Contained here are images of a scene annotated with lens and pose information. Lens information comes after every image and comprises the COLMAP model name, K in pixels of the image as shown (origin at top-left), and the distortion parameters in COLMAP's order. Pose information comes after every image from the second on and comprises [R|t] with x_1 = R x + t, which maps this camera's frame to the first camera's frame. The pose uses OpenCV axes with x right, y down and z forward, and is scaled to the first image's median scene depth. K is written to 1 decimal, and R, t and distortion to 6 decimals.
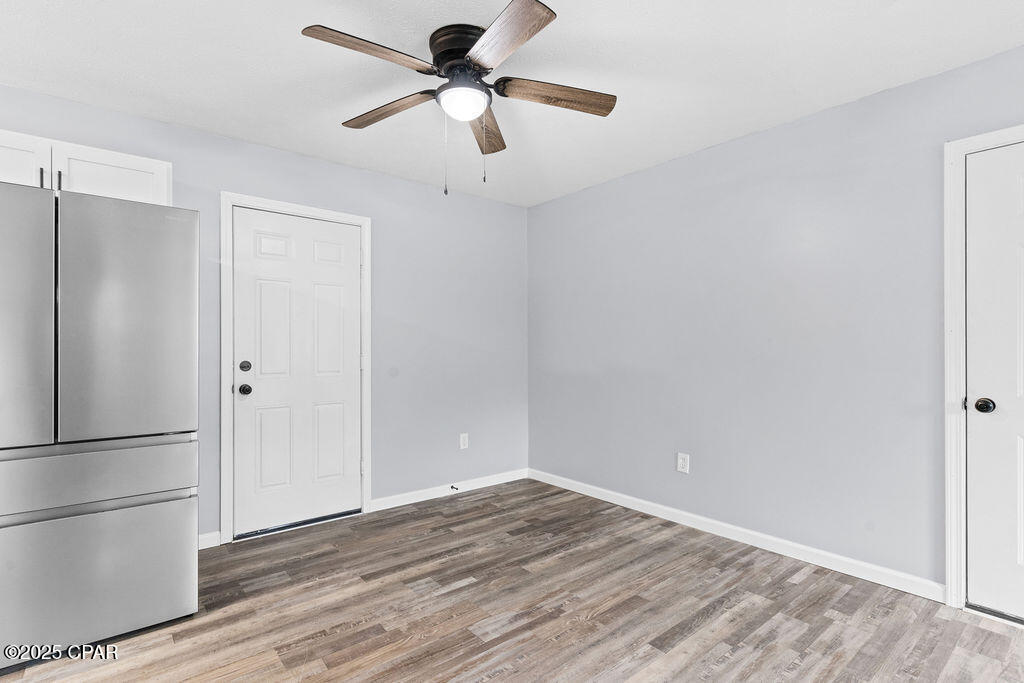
lens RADIAL K [[499.2, 0, 506.5], [0, 499.2, 349.2], [0, 0, 1]] dist [0.007663, -0.000661]
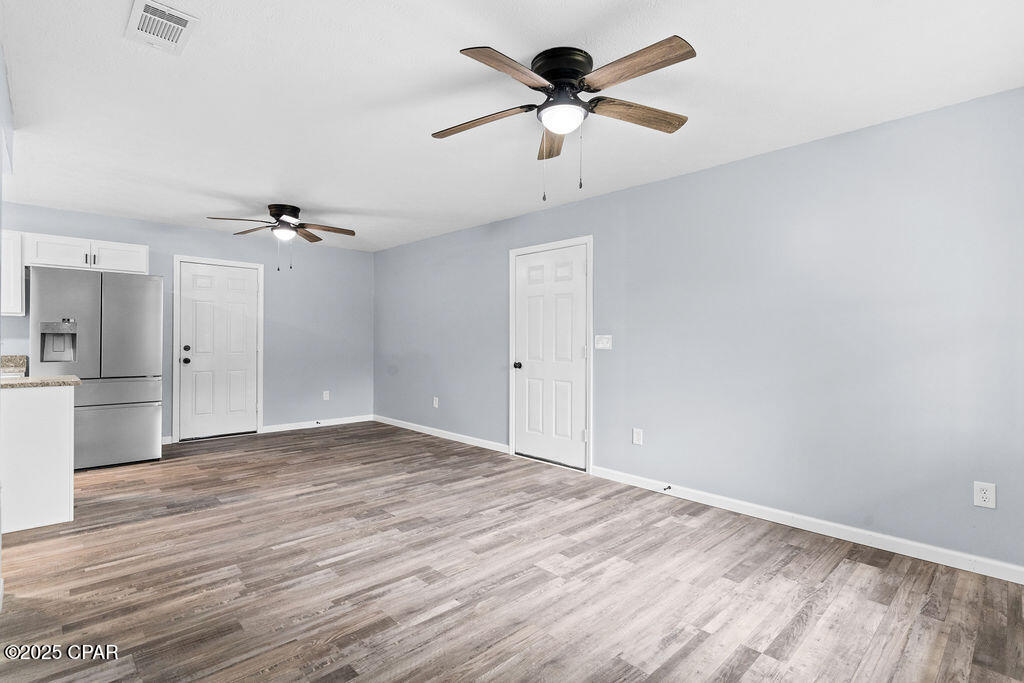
lens RADIAL K [[499.2, 0, 504.3], [0, 499.2, 338.8], [0, 0, 1]] dist [0.007663, -0.000661]
pose [[0.997518, 0.007561, 0.070006, 0.534947], [-0.007085, 0.999950, -0.007050, 0.005450], [-0.070056, 0.006536, 0.997522, -0.957056]]
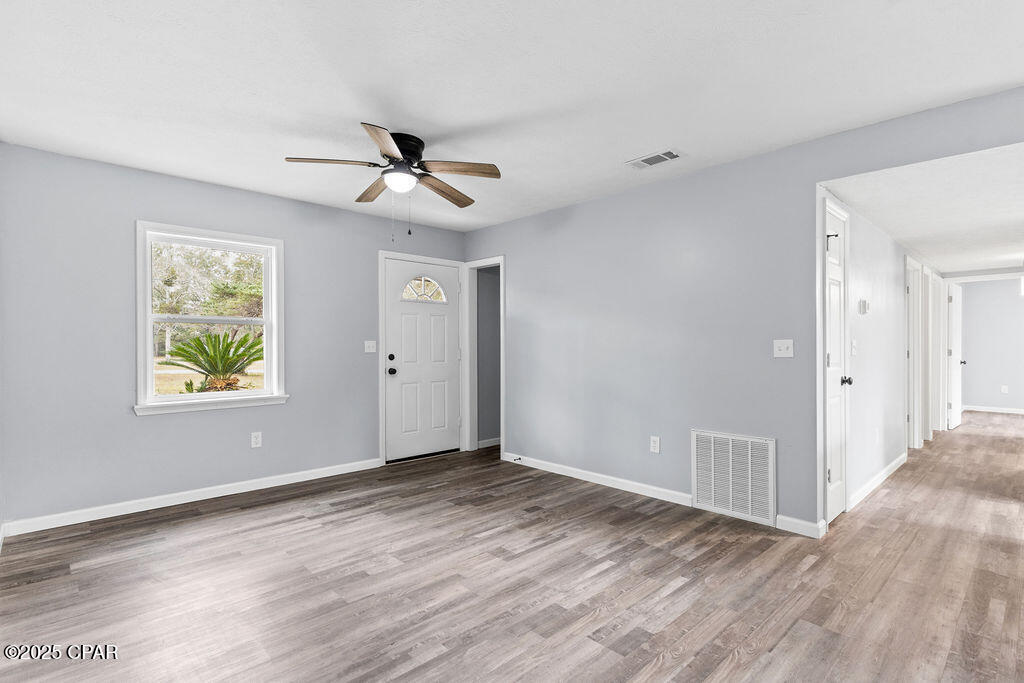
lens RADIAL K [[499.2, 0, 506.5], [0, 499.2, 344.3], [0, 0, 1]] dist [0.007663, -0.000661]
pose [[-0.997603, 0.001139, -0.069185, 0.529324], [0.000998, 0.999997, 0.002075, -0.003017], [0.069187, 0.002001, -0.997602, 0.866453]]
